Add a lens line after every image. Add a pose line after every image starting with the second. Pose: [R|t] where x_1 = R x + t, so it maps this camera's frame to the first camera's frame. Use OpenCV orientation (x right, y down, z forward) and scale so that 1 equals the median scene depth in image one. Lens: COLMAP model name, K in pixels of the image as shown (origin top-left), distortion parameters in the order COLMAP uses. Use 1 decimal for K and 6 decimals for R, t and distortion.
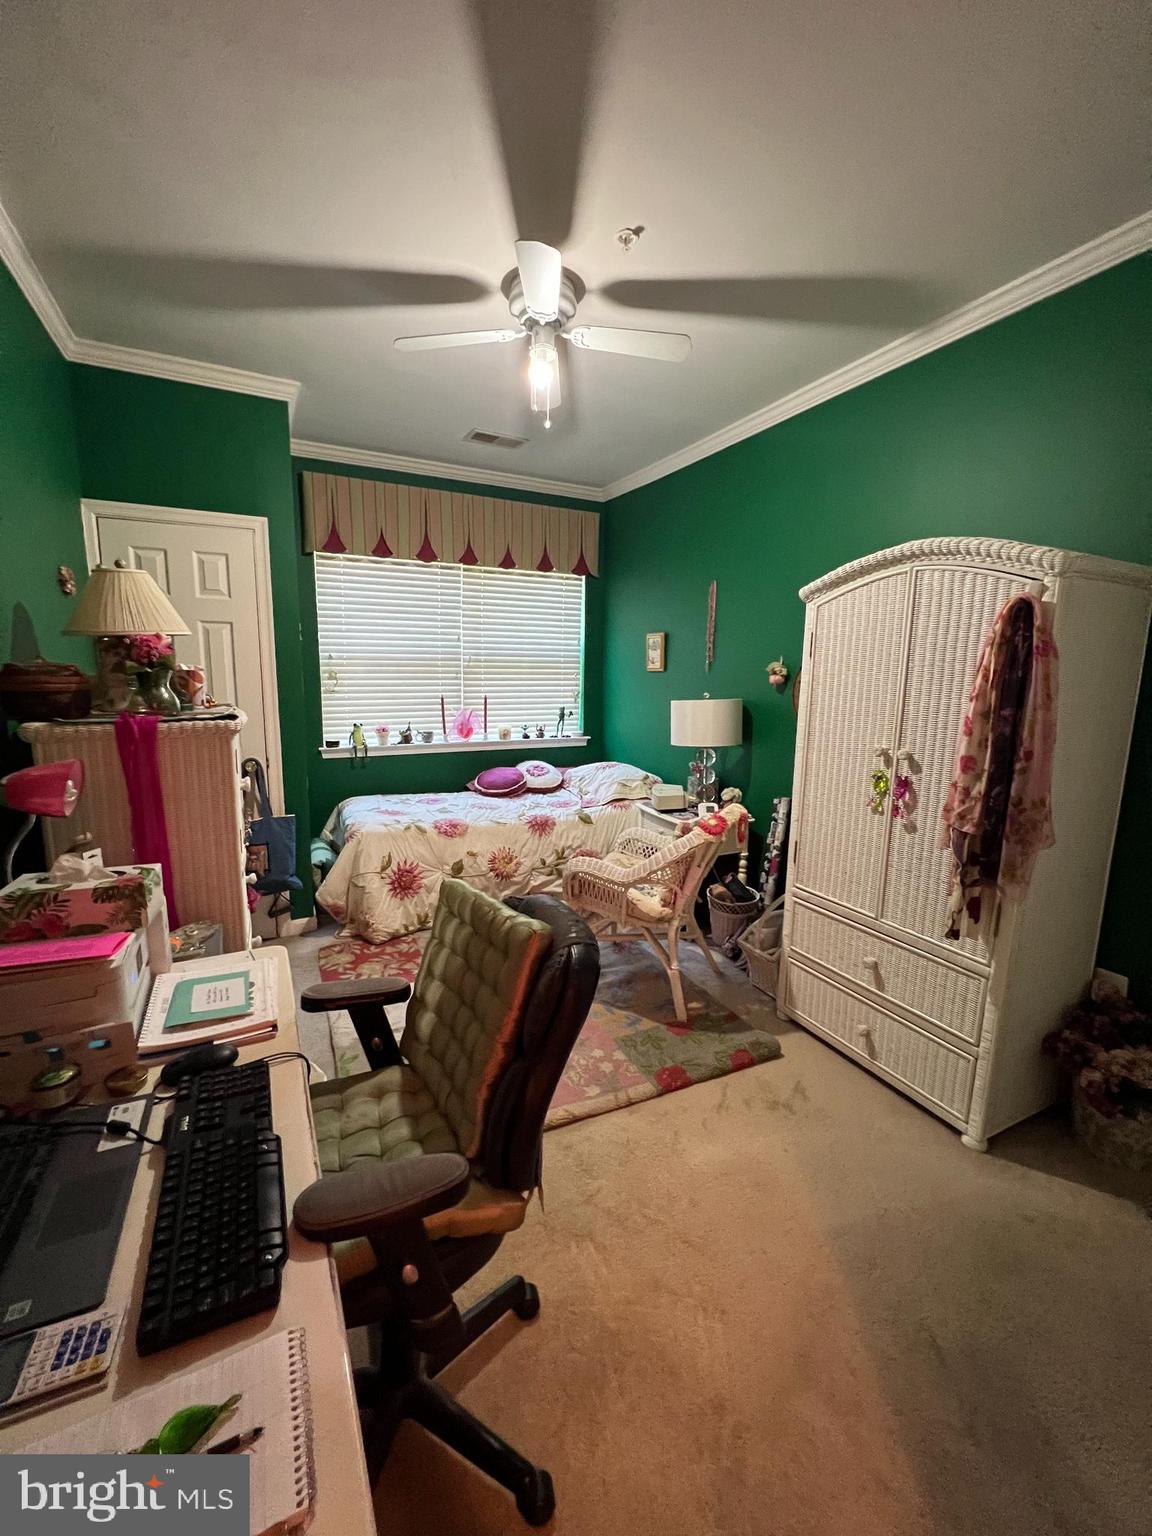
lens RADIAL K [[616.7, 0, 571.7], [0, 616.7, 767.1], [0, 0, 1]] dist [-0.001854, 0.000098]
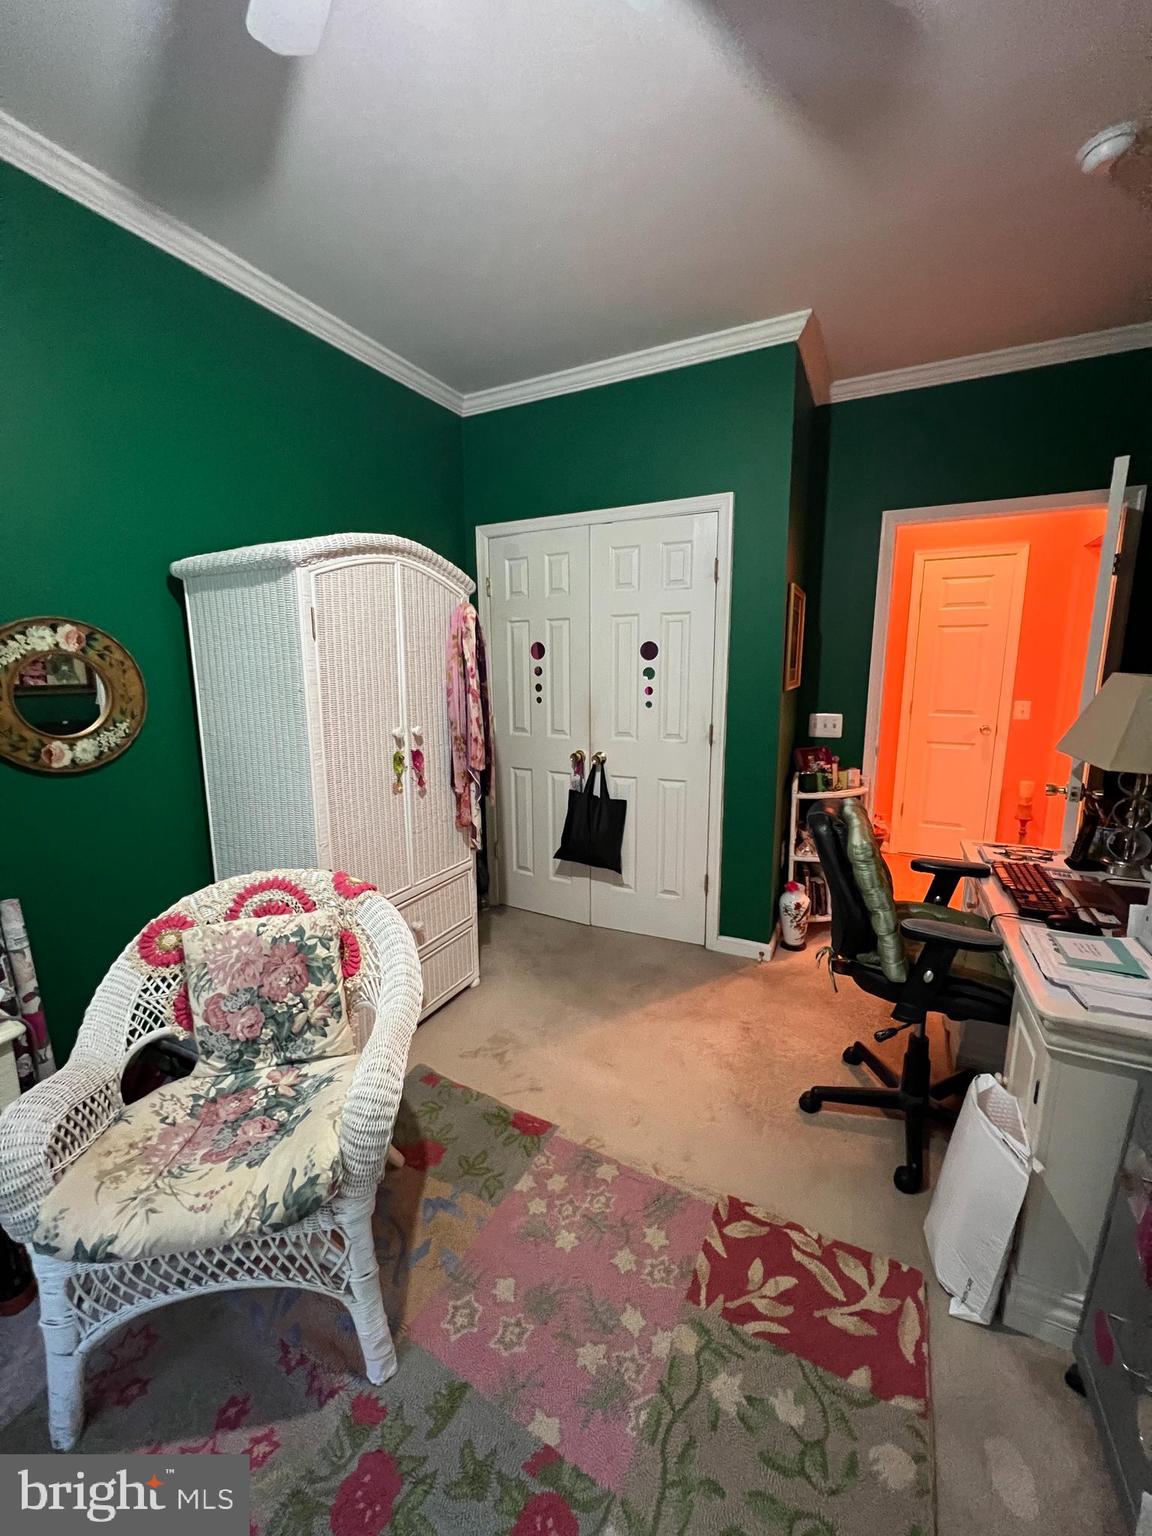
lens RADIAL K [[616.7, 0, 574.2], [0, 616.7, 772.3], [0, 0, 1]] dist [-0.001854, 0.000098]
pose [[-0.597937, -0.150225, 0.787340, -0.547004], [0.128768, 0.951518, 0.279342, -0.231682], [-0.791132, 0.268413, -0.549604, 1.448174]]
